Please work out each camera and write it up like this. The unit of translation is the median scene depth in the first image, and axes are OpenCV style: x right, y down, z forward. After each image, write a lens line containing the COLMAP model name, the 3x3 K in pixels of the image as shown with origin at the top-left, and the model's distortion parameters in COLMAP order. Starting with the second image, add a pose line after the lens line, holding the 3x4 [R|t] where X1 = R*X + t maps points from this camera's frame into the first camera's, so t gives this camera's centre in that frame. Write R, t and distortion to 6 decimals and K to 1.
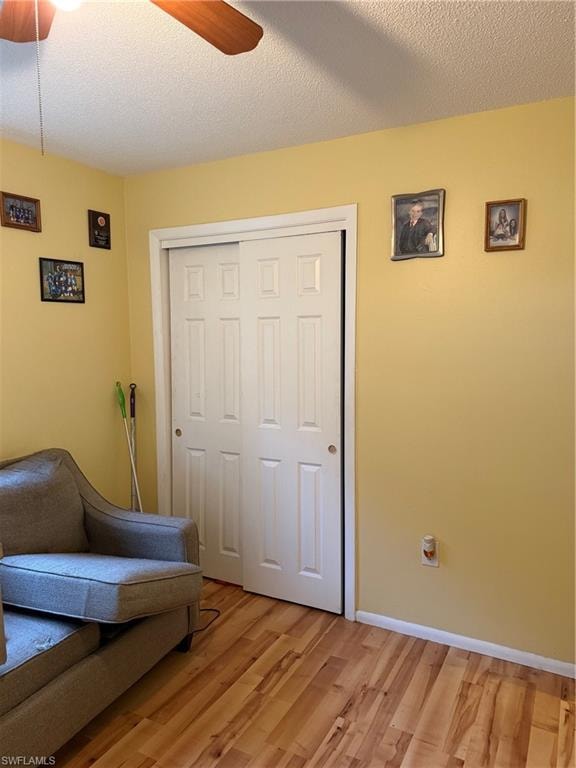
lens RADIAL K [[542.4, 0, 288.0], [0, 542.4, 384.0], [0, 0, 1]] dist [0.092745, -0.093976]
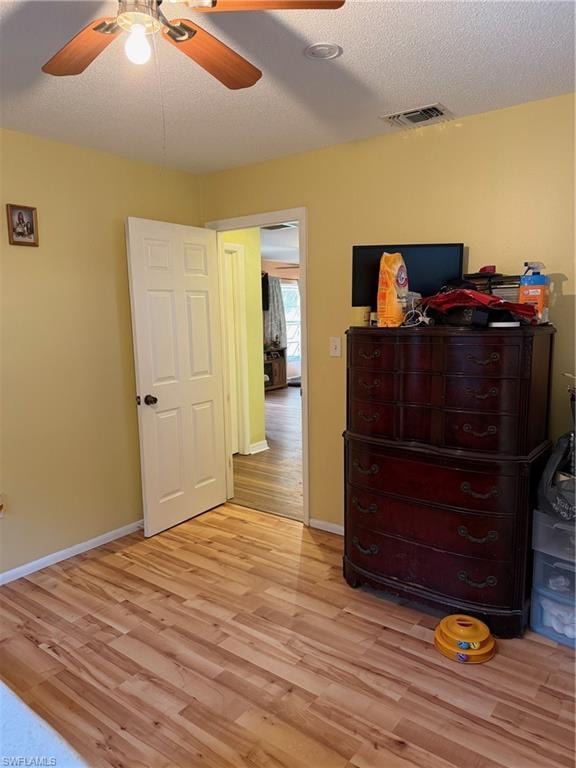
lens RADIAL K [[542.4, 0, 288.0], [0, 542.4, 384.0], [0, 0, 1]] dist [0.092745, -0.093976]
pose [[0.171298, -0.142562, 0.974850, -0.793549], [0.111658, 0.985909, 0.124559, -0.021256], [-0.978871, 0.087514, 0.184803, 0.208181]]
